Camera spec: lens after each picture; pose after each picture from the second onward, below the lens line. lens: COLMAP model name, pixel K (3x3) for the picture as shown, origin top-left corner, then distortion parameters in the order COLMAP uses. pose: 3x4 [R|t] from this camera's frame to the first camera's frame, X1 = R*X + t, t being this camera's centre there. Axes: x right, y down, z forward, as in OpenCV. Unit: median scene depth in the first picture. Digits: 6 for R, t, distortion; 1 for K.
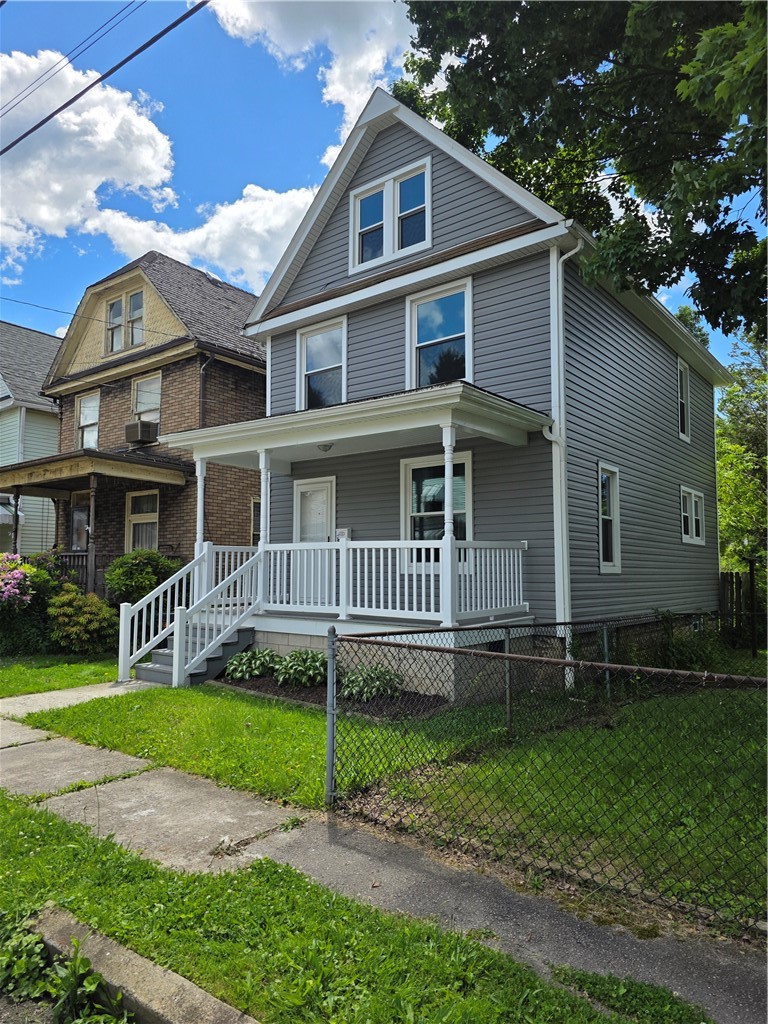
lens RADIAL K [[693.3, 0, 384.0], [0, 693.3, 512.0], [0, 0, 1]] dist [0.033783, -0.001701]
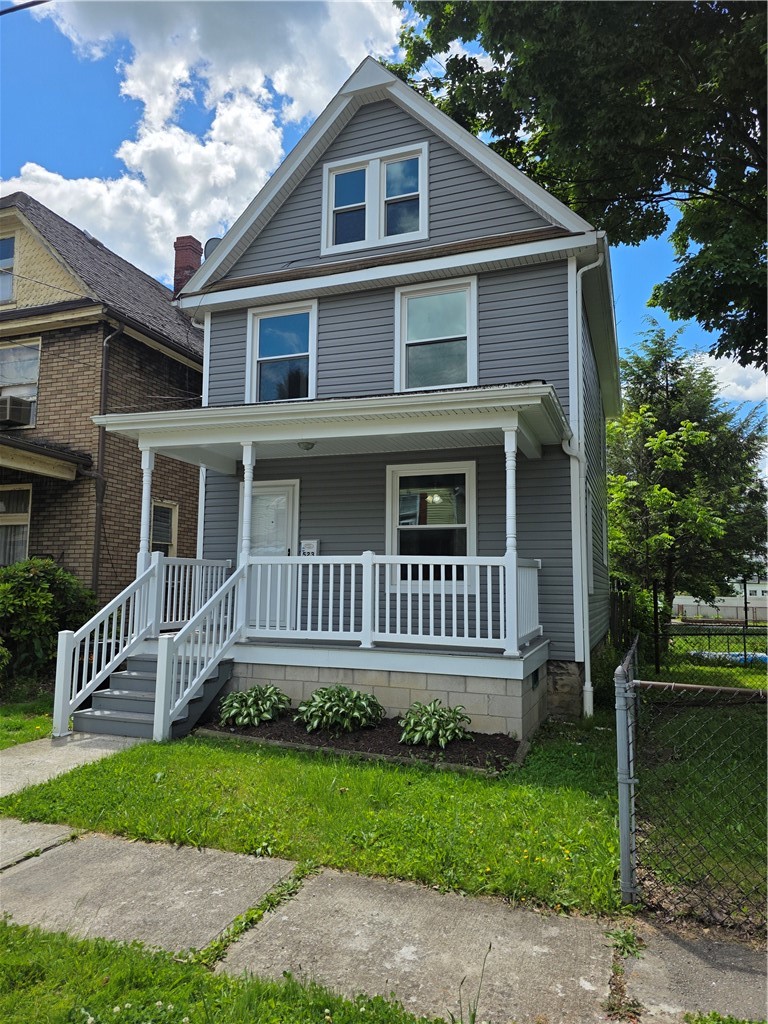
lens RADIAL K [[686.8, 0, 388.4], [0, 686.8, 507.7], [0, 0, 1]] dist [0.043883, -0.037759]
pose [[0.945653, 0.046236, 0.321874, -0.270477], [-0.036628, 0.998686, -0.035844, 0.011306], [-0.323108, 0.022106, 0.946104, 0.165259]]
